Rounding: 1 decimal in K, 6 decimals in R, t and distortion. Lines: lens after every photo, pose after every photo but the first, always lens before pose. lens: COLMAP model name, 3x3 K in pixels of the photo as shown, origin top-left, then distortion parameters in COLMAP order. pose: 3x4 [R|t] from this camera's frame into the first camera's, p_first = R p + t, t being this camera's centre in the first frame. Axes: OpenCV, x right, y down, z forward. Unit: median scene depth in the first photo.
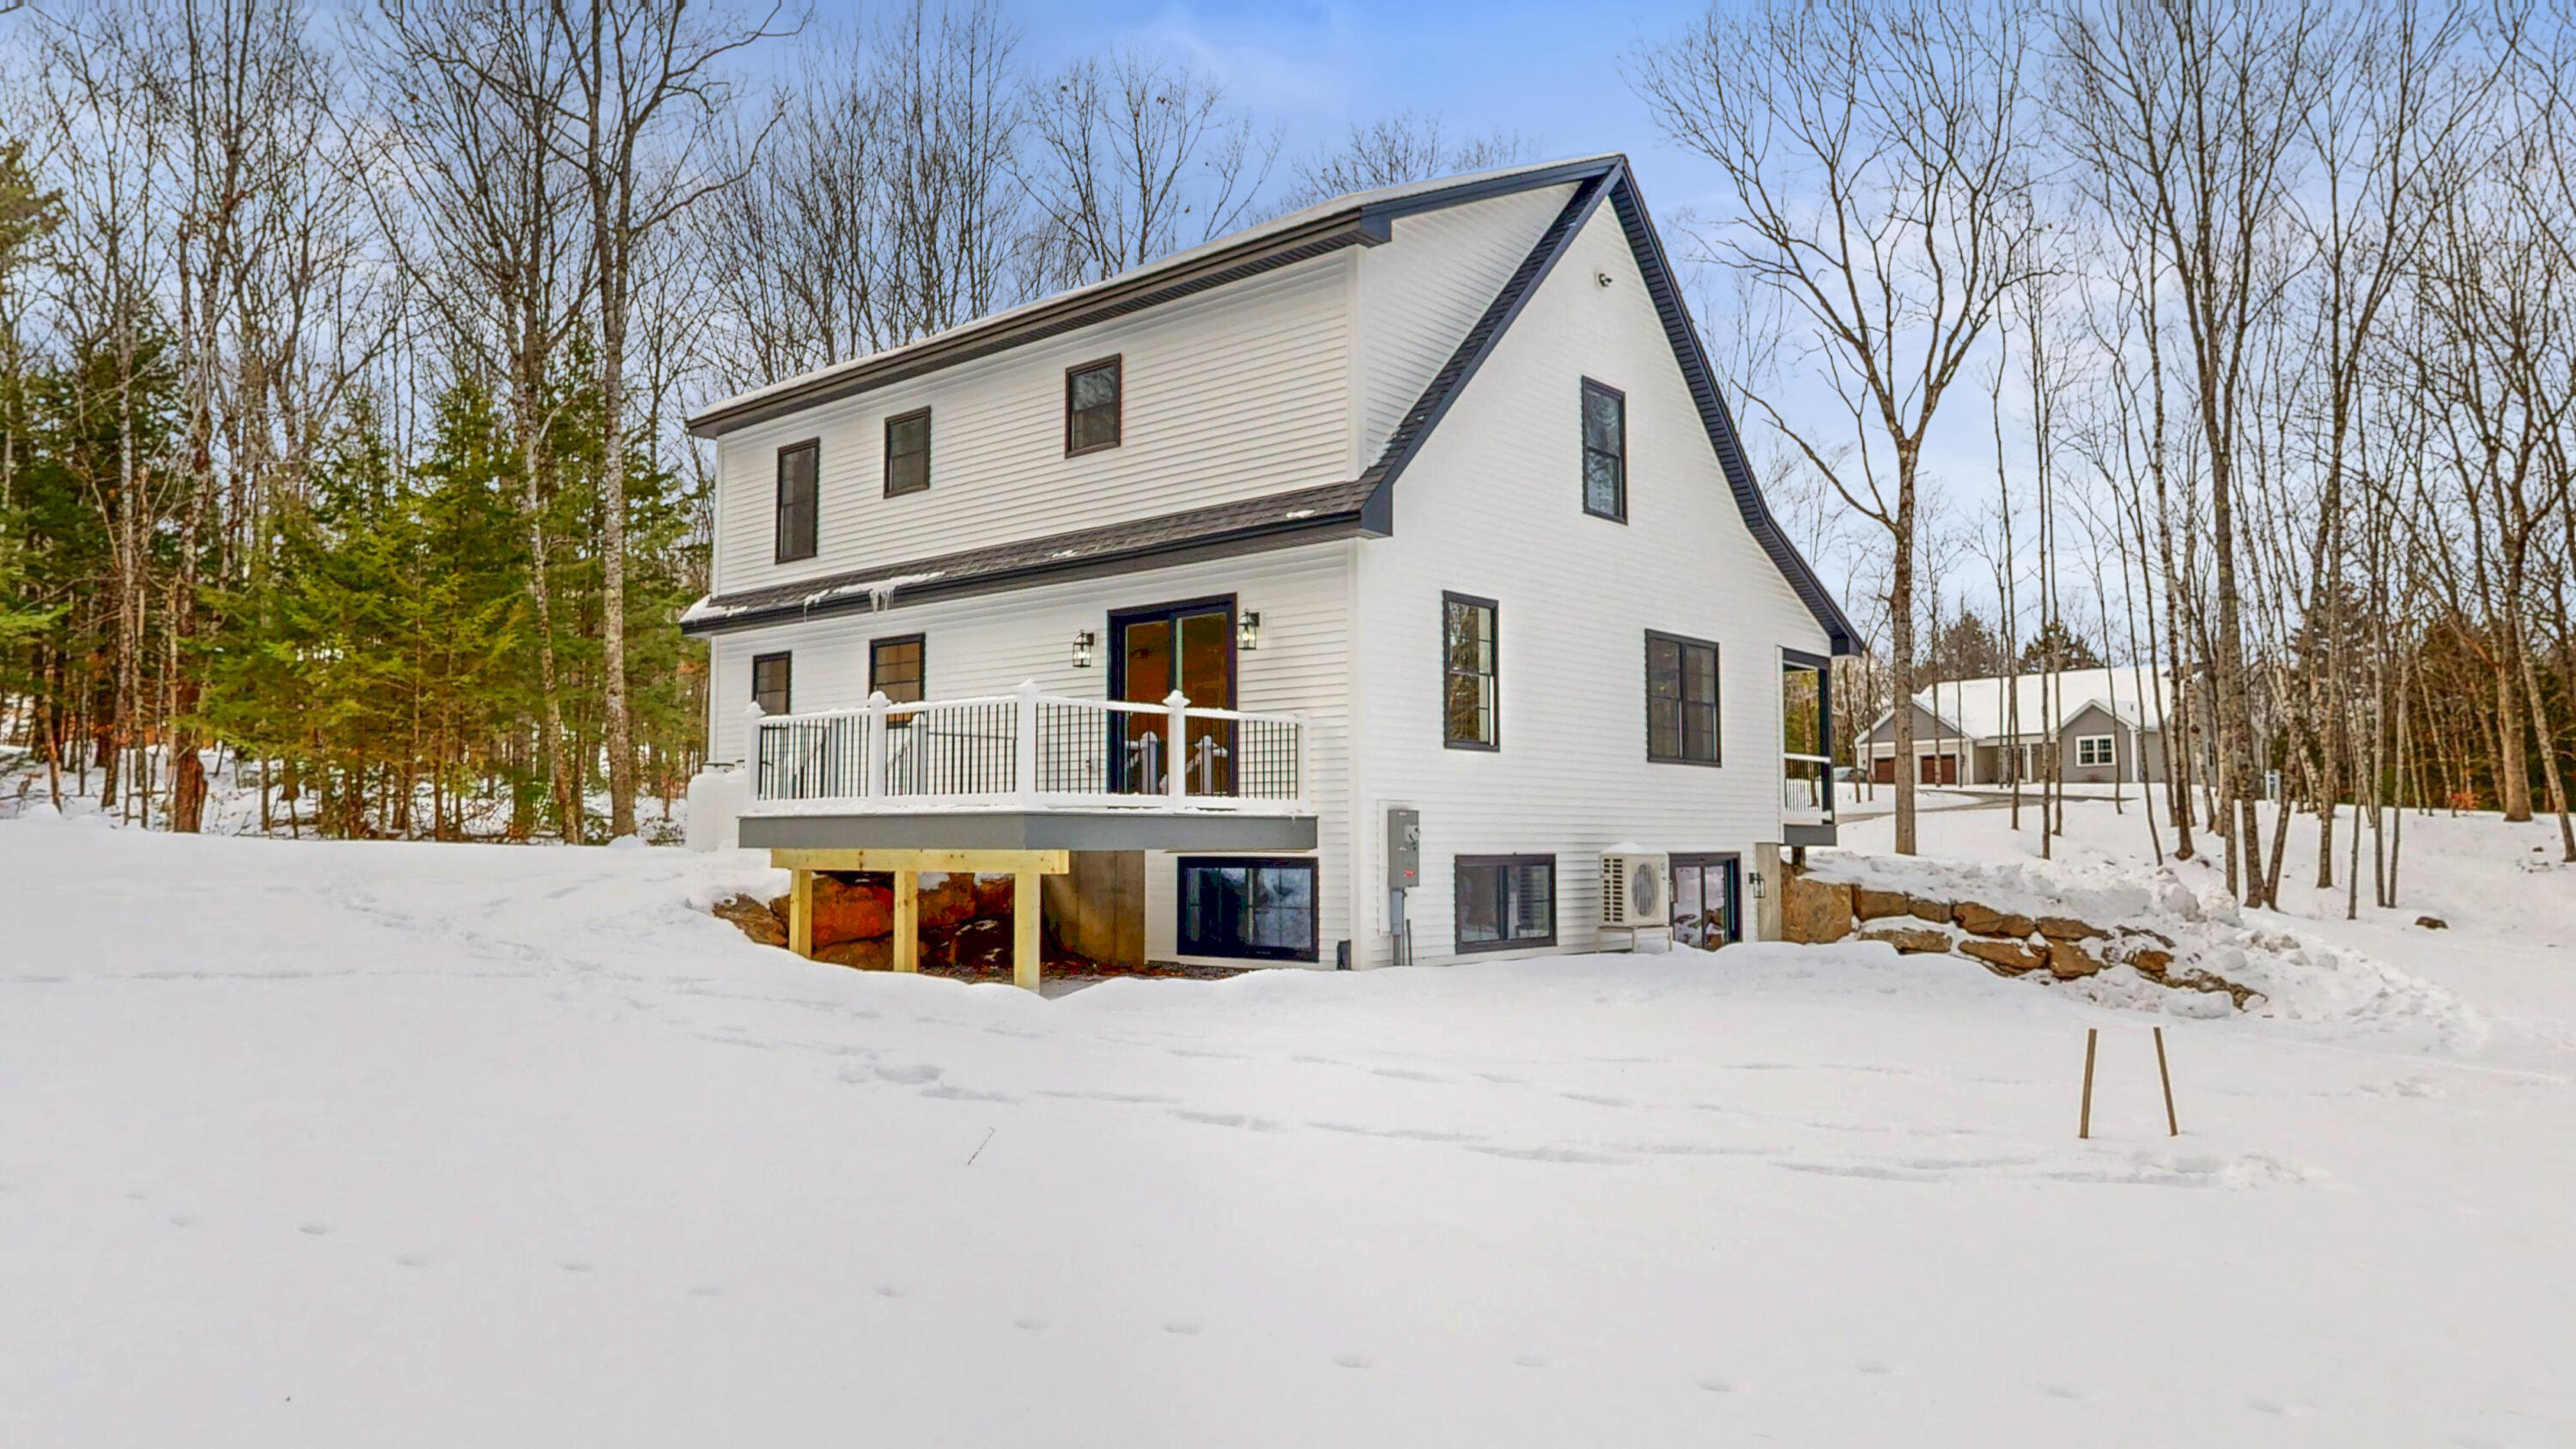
lens RADIAL K [[1655.1, 0, 1288.0], [0, 1655.1, 724.5], [0, 0, 1]] dist [0.017091, -0.001326]
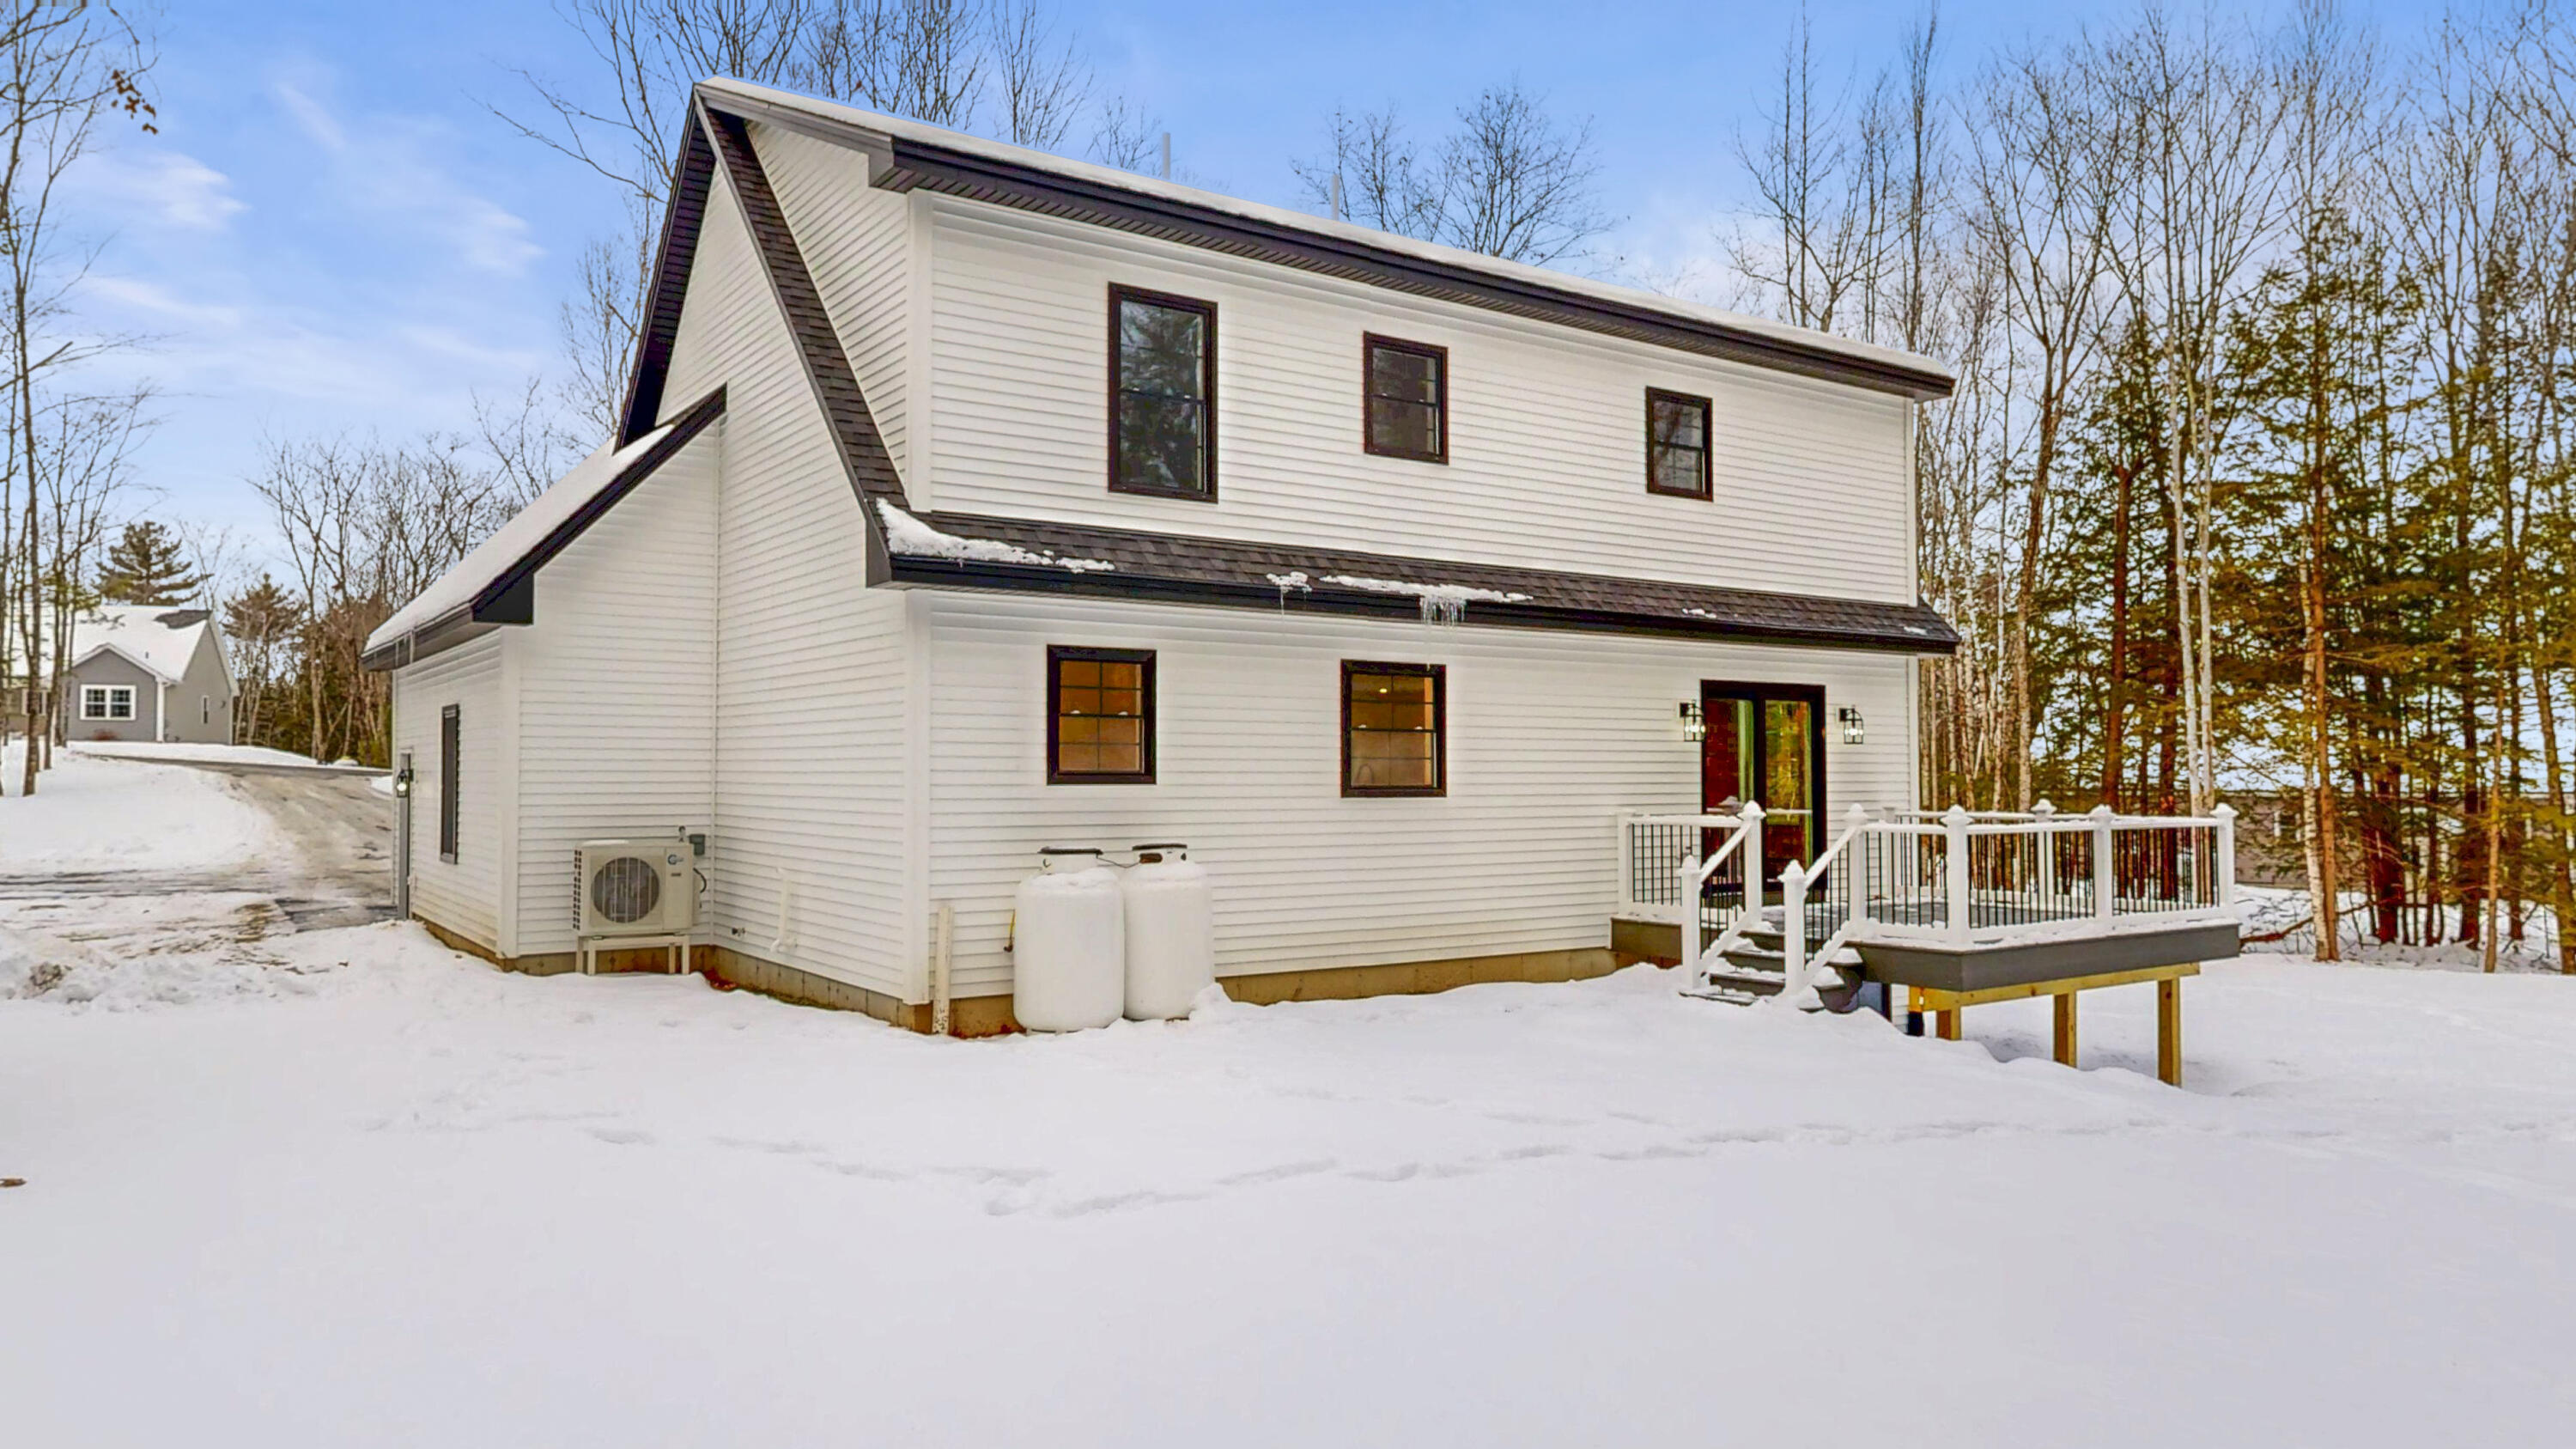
lens RADIAL K [[1655.1, 0, 1288.0], [0, 1655.1, 724.5], [0, 0, 1]] dist [0.017091, -0.001326]
pose [[0.247650, 0.029190, 0.968410, -0.914809], [-0.067987, 0.997606, -0.012684, -0.016176], [-0.966461, -0.062698, 0.249042, 0.880444]]
